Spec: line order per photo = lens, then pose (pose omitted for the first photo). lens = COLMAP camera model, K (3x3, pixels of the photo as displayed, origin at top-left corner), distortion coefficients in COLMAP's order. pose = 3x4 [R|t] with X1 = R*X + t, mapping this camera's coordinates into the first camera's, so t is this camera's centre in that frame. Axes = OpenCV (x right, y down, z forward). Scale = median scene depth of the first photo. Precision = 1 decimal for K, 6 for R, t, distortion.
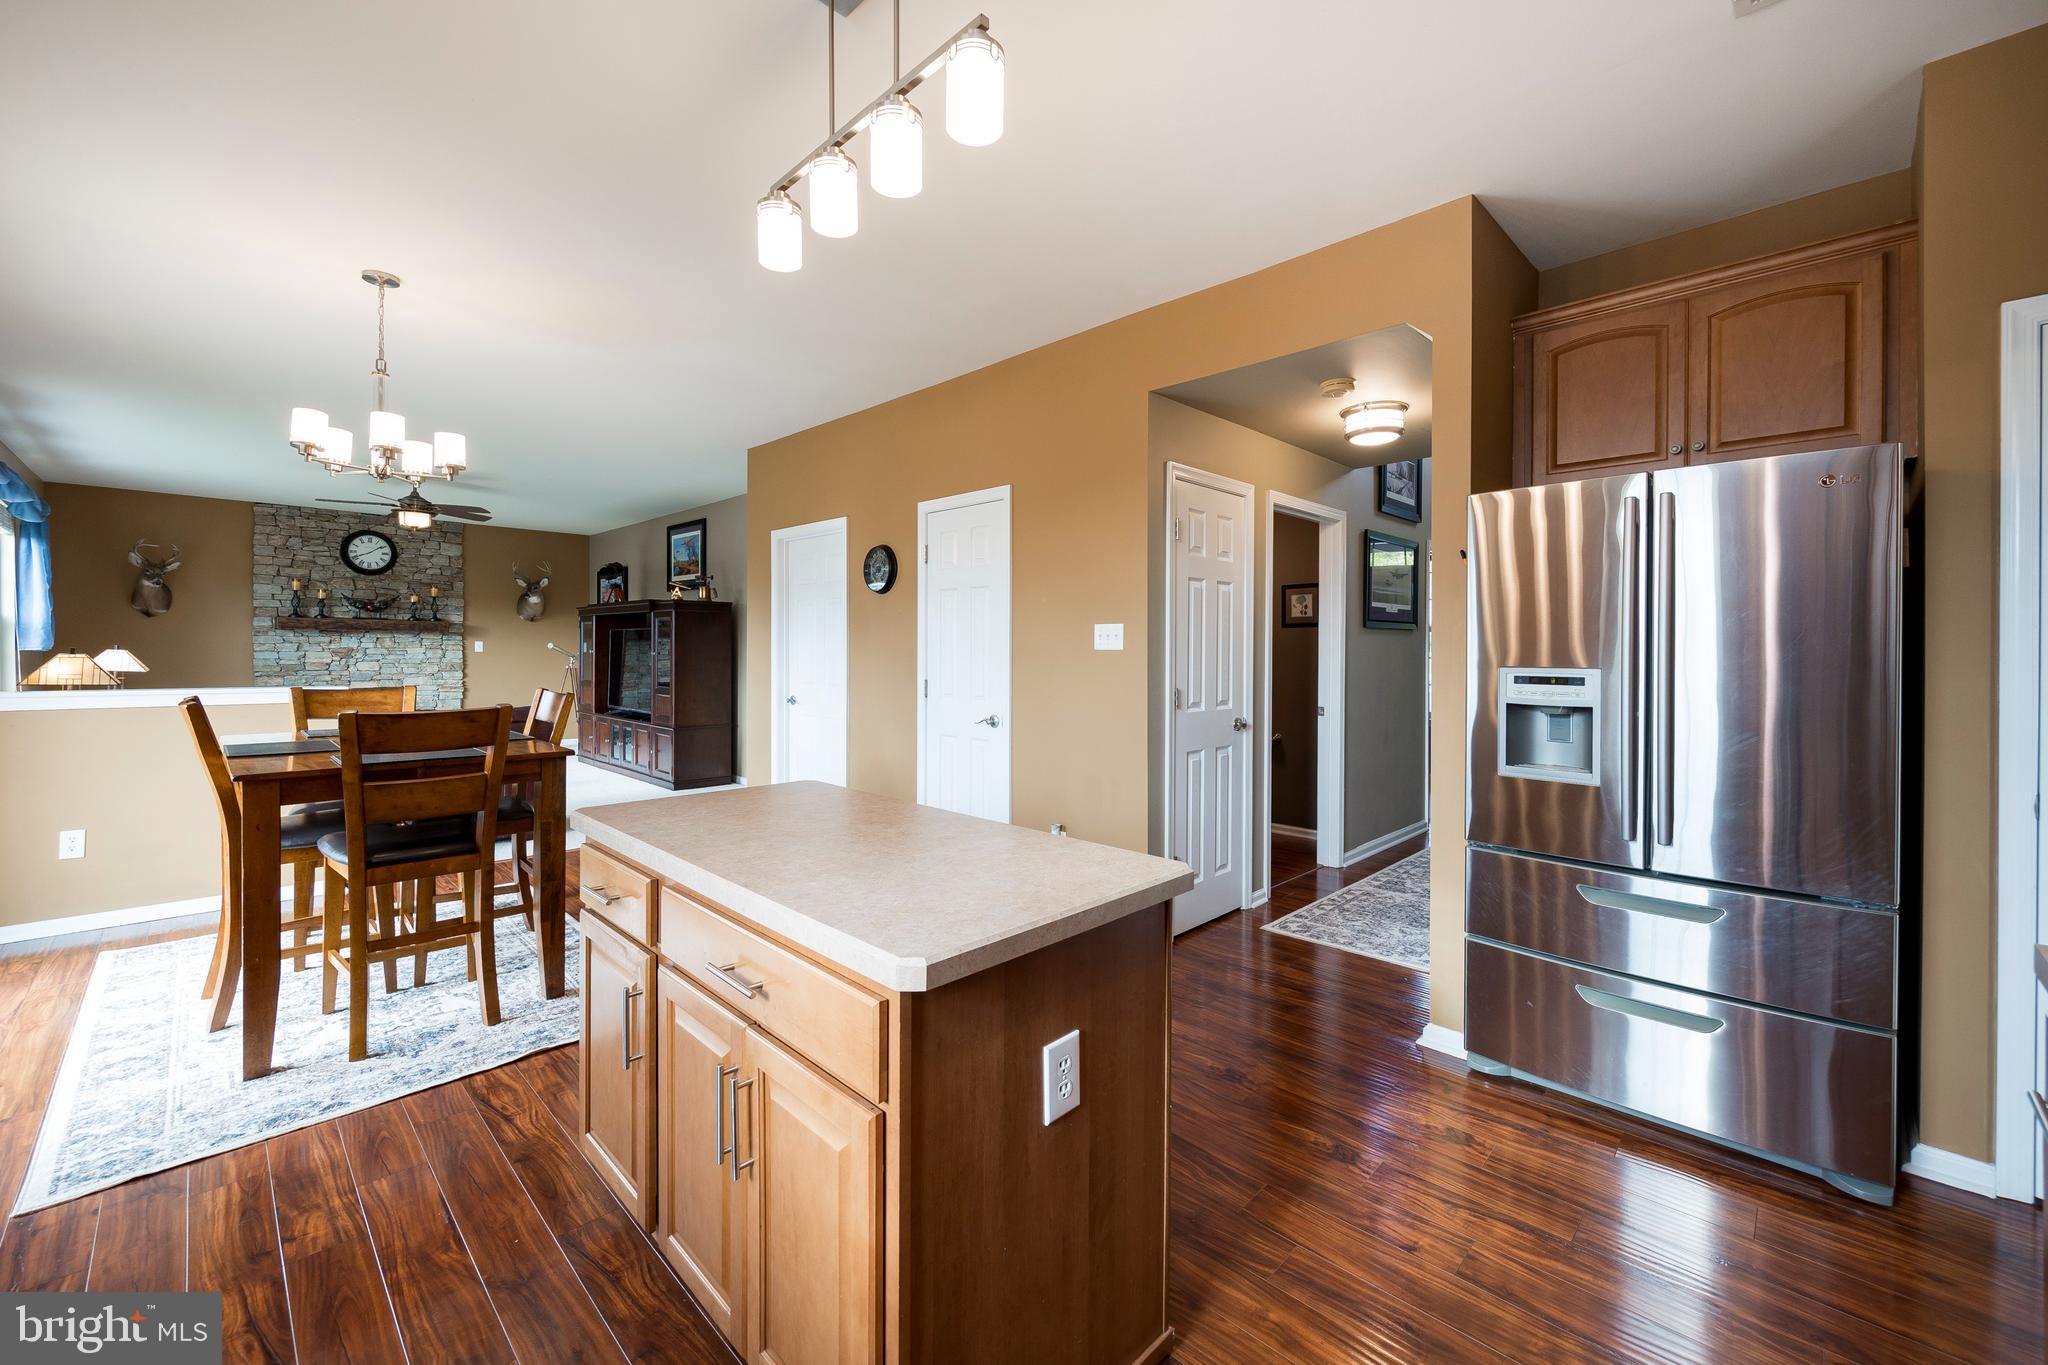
lens RADIAL K [[815.7, 0, 1020.2], [0, 815.7, 658.9], [0, 0, 1]] dist [-0.006402, 0.000427]
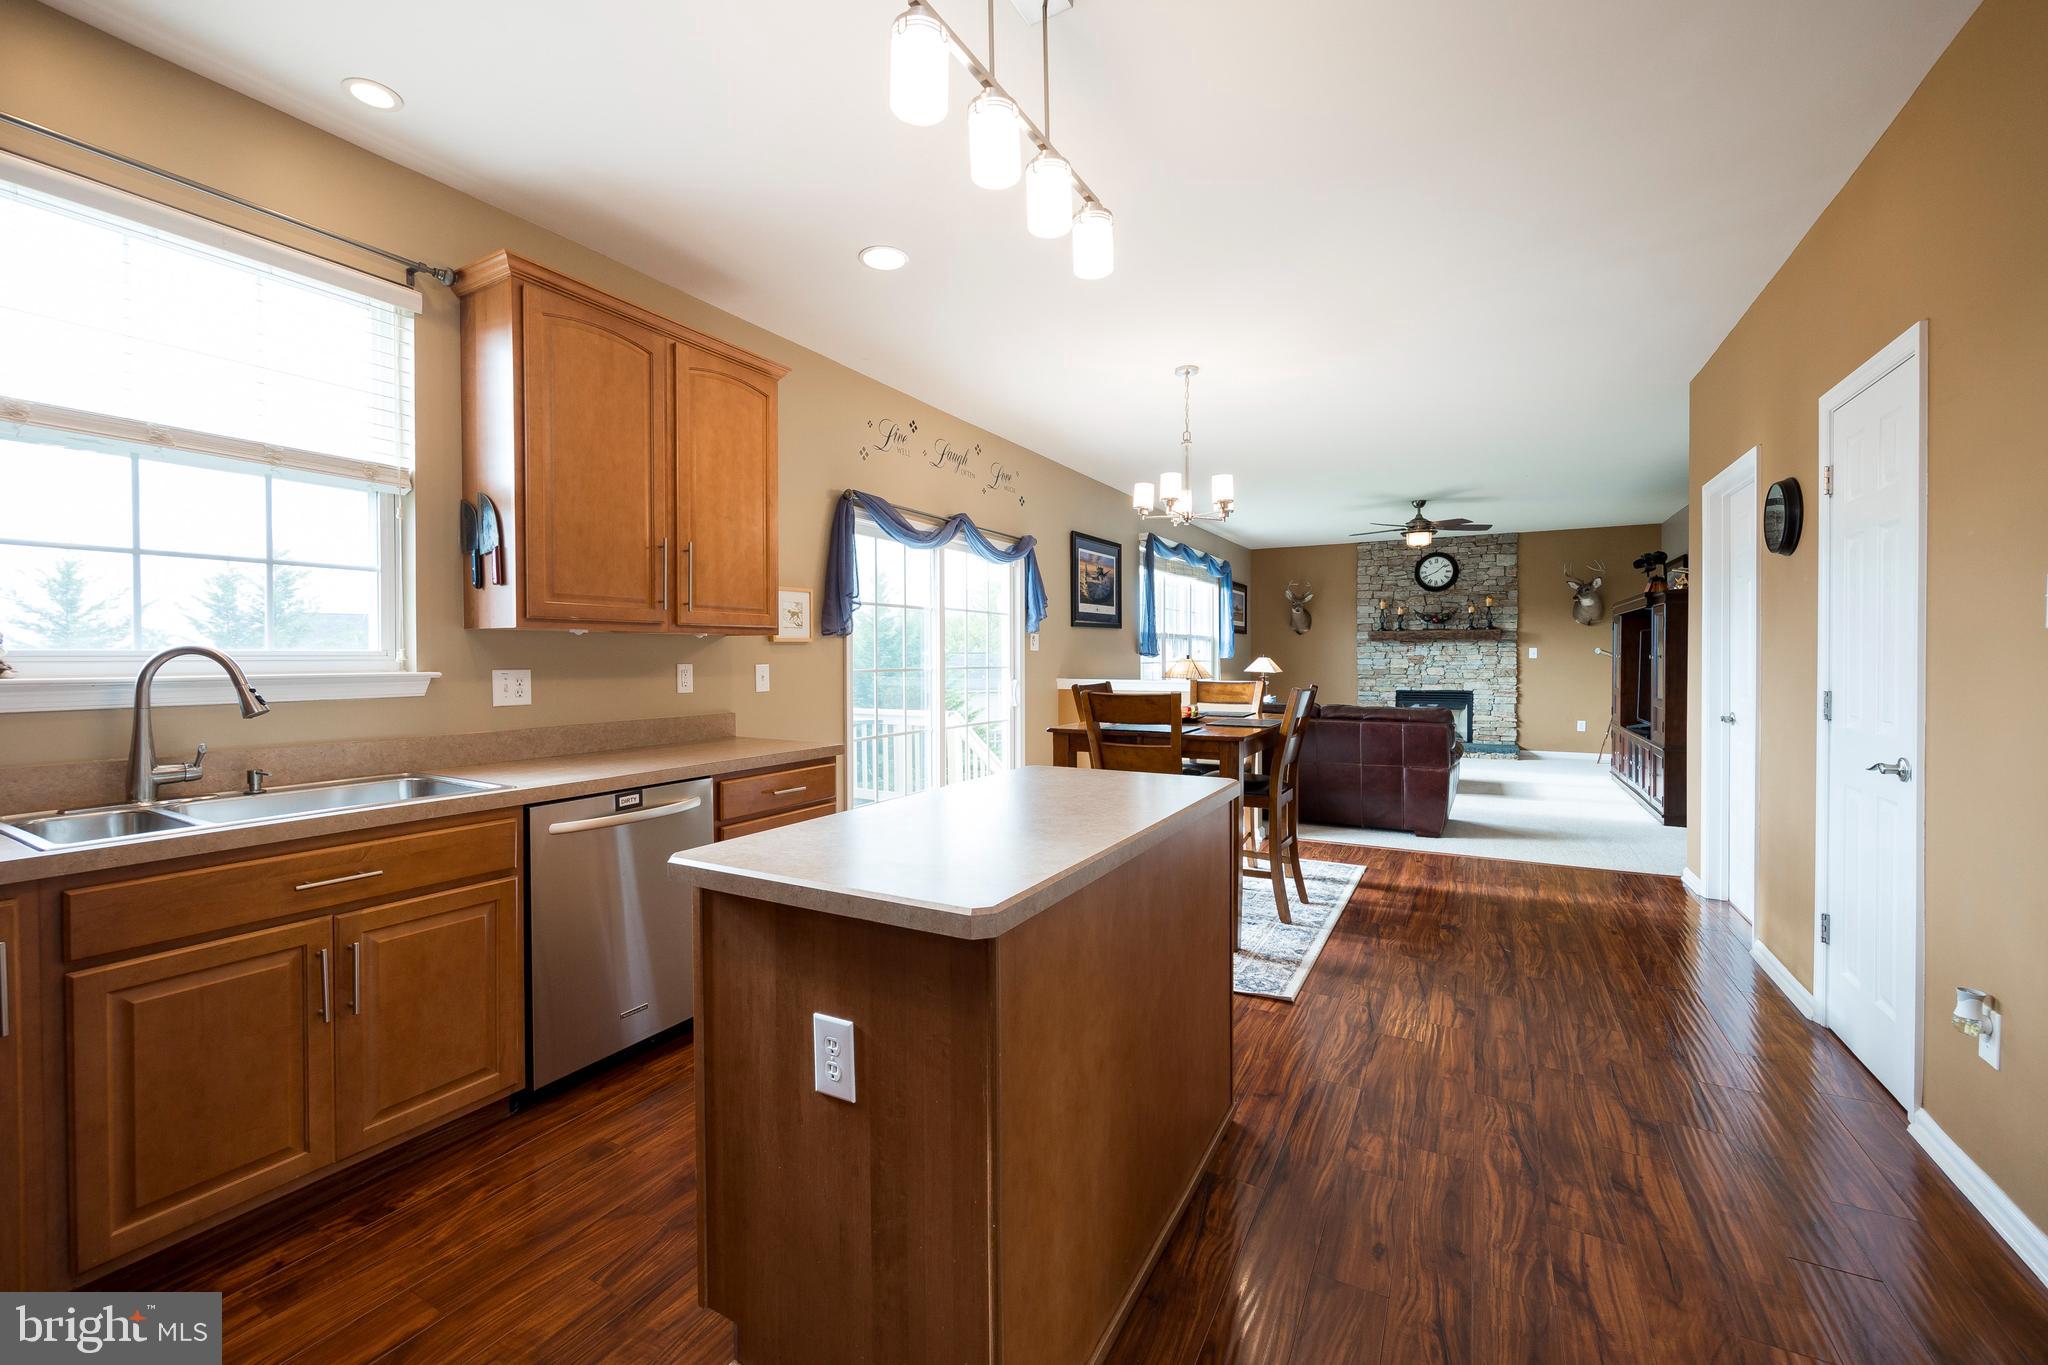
lens RADIAL K [[815.7, 0, 1023.4], [0, 815.7, 671.9], [0, 0, 1]] dist [-0.006402, 0.000427]
pose [[0.266920, 0.007482, -0.963690, 0.153491], [-0.005057, 0.999967, 0.006363, 0.005787], [0.963705, 0.003175, 0.266949, 0.138733]]
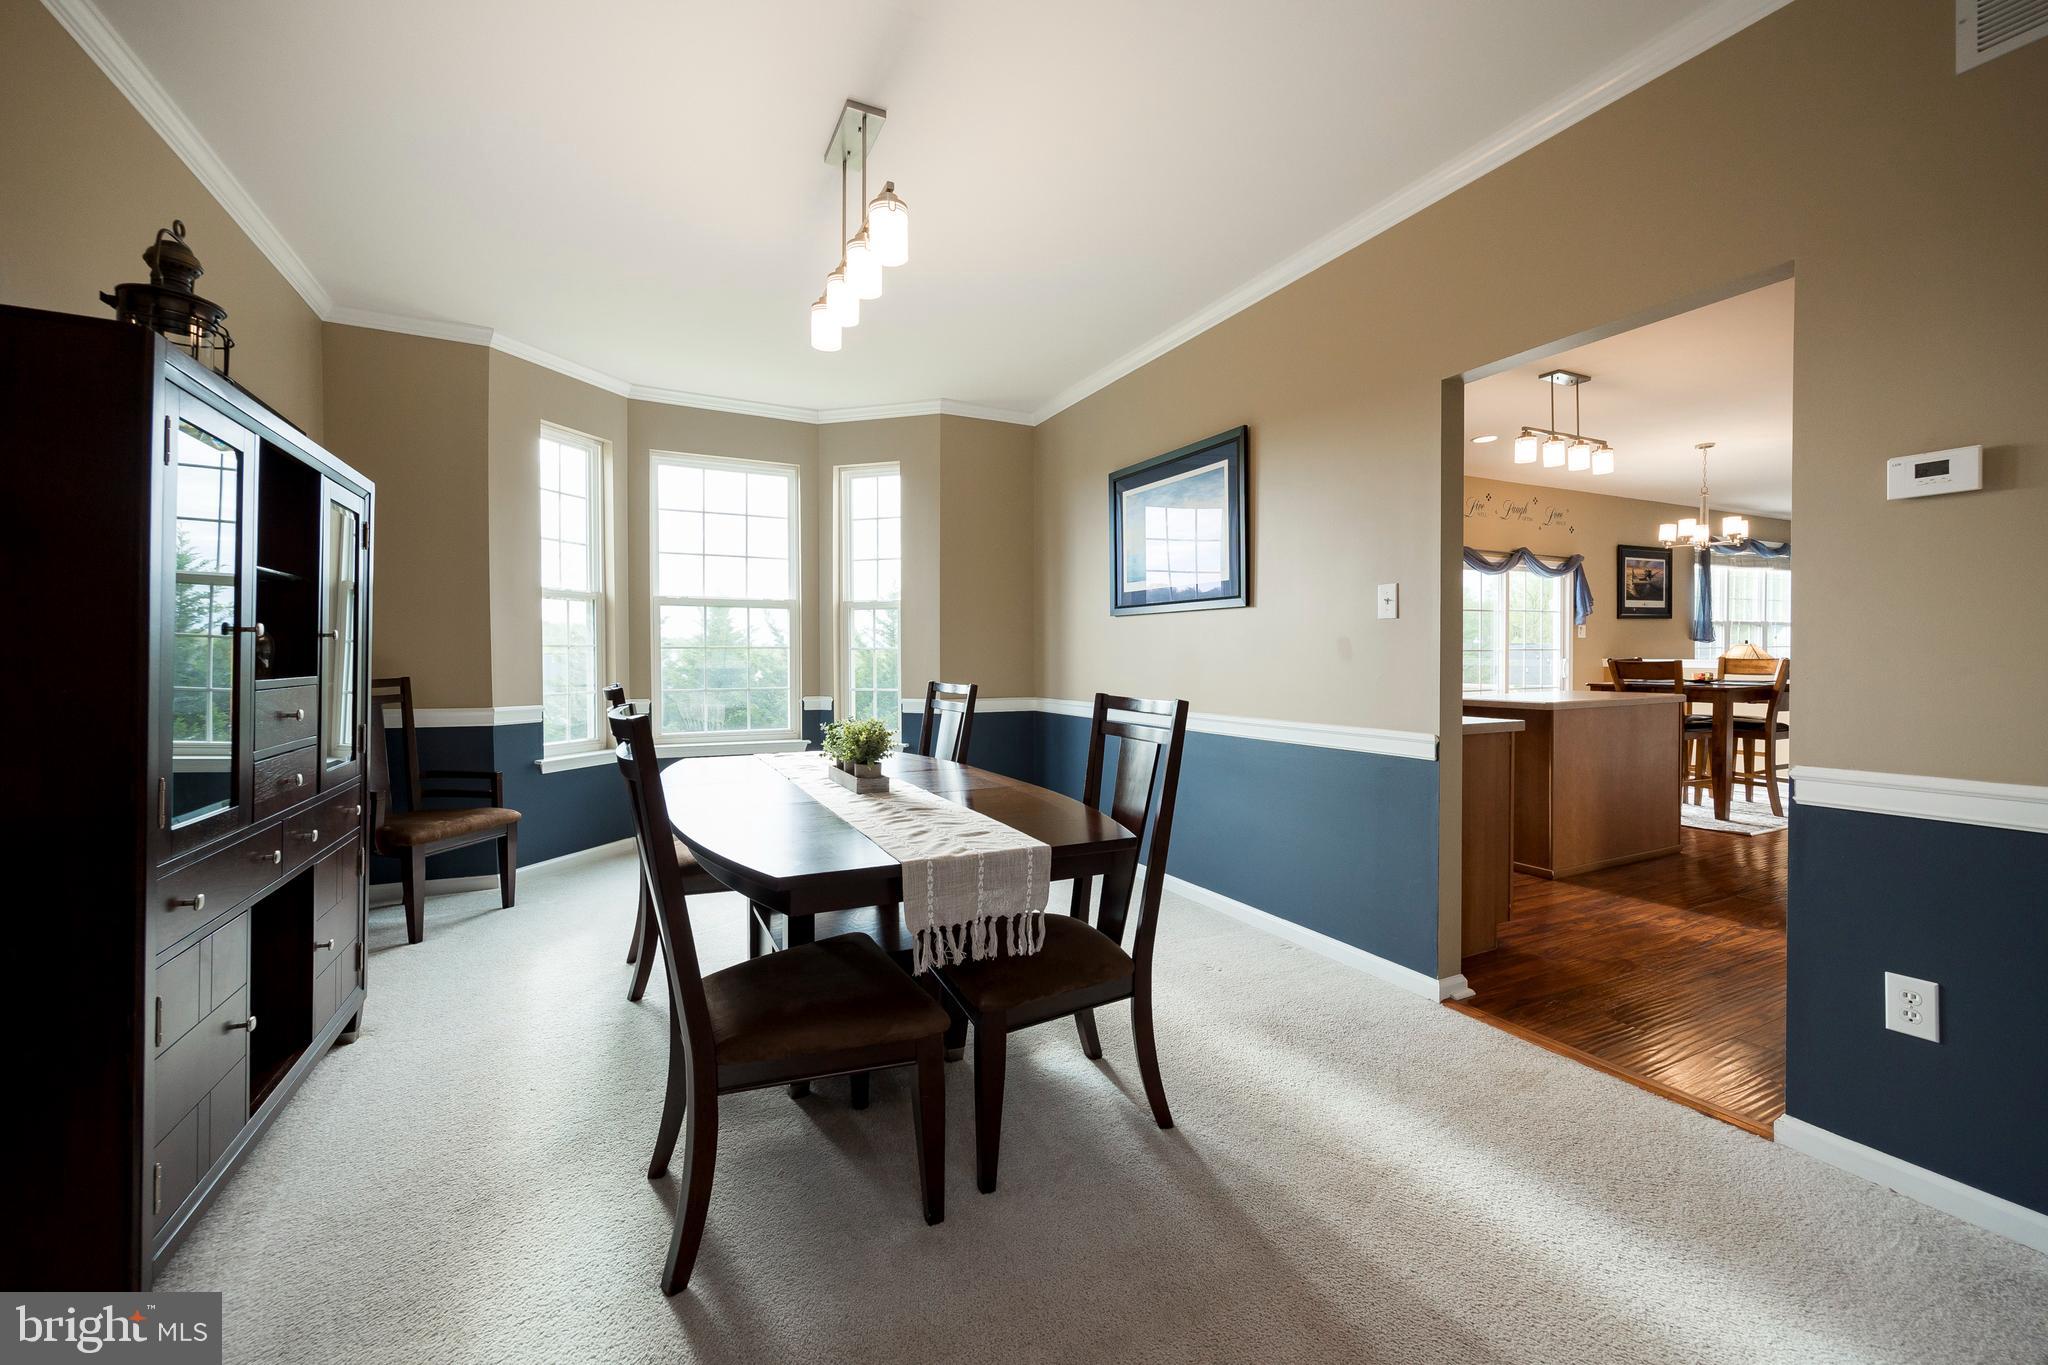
lens RADIAL K [[815.7, 0, 1017.9], [0, 815.7, 674.3], [0, 0, 1]] dist [-0.006402, 0.000427]
pose [[-0.328419, 0.017737, -0.944366, 0.576652], [-0.004197, 0.999786, 0.020238, 0.017447], [0.944523, 0.010610, -0.328274, 0.029799]]
